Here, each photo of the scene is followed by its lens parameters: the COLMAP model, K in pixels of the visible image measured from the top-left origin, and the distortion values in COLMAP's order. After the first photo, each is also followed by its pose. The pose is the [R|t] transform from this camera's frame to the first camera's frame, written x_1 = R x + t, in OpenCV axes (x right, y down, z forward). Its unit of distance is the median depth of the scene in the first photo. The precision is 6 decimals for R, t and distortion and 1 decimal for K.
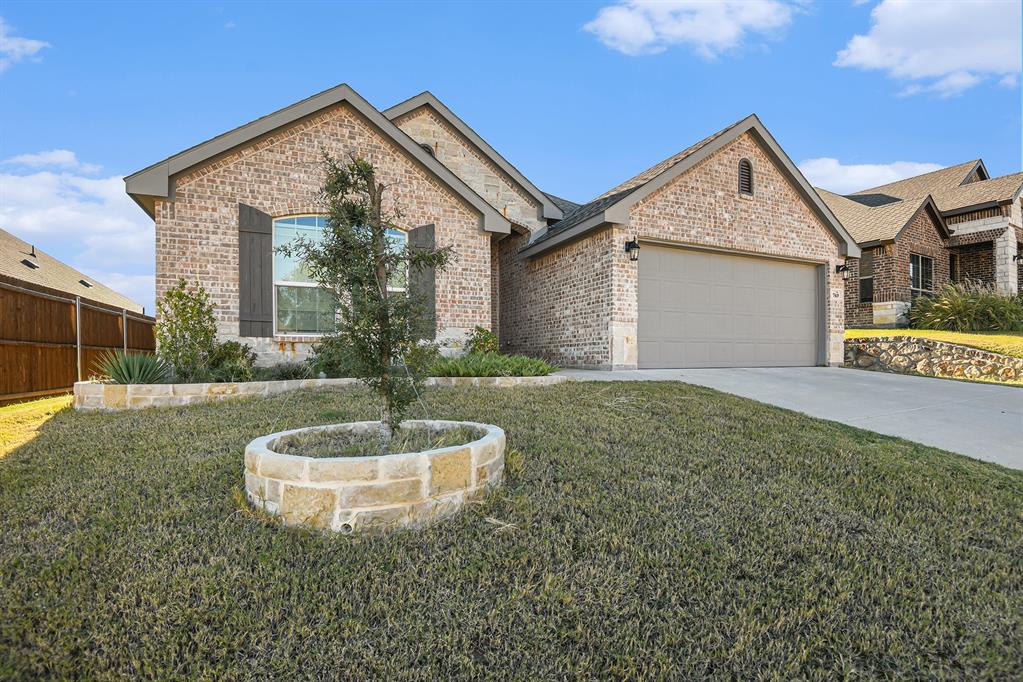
lens RADIAL K [[479.9, 0, 529.9], [0, 479.9, 346.9], [0, 0, 1]] dist [-0.030494, -0.000949]
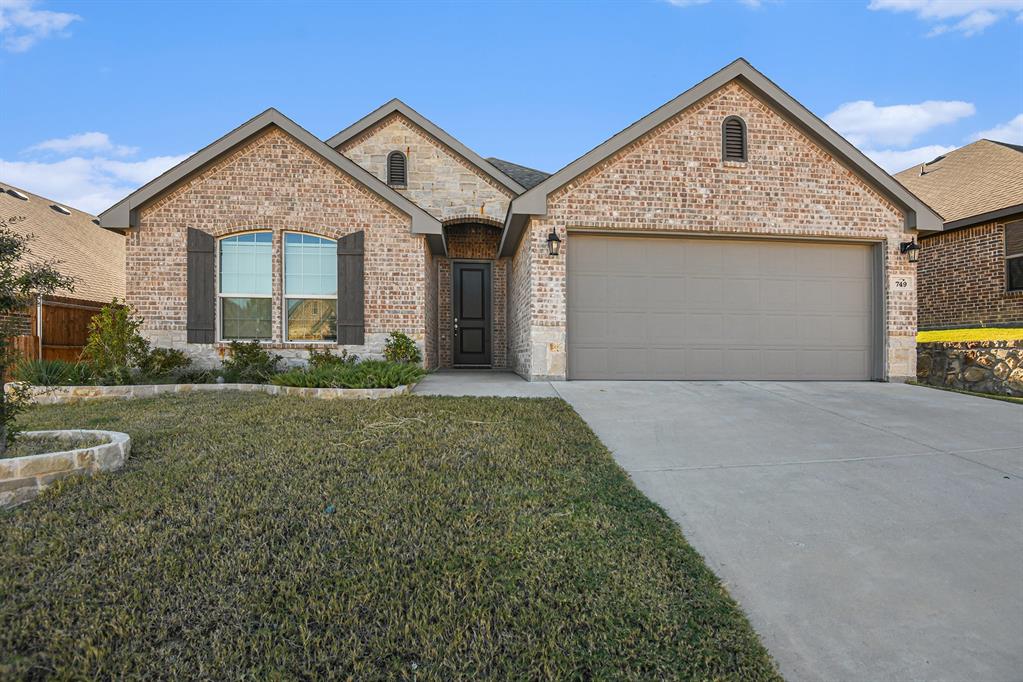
lens RADIAL K [[479.9, 0, 529.9], [0, 479.9, 346.9], [0, 0, 1]] dist [-0.030494, -0.000949]
pose [[0.941144, 0.007031, -0.337934, 0.459354], [-0.004071, 0.999947, 0.009467, -0.021812], [0.337983, -0.007534, 0.941122, 0.162372]]
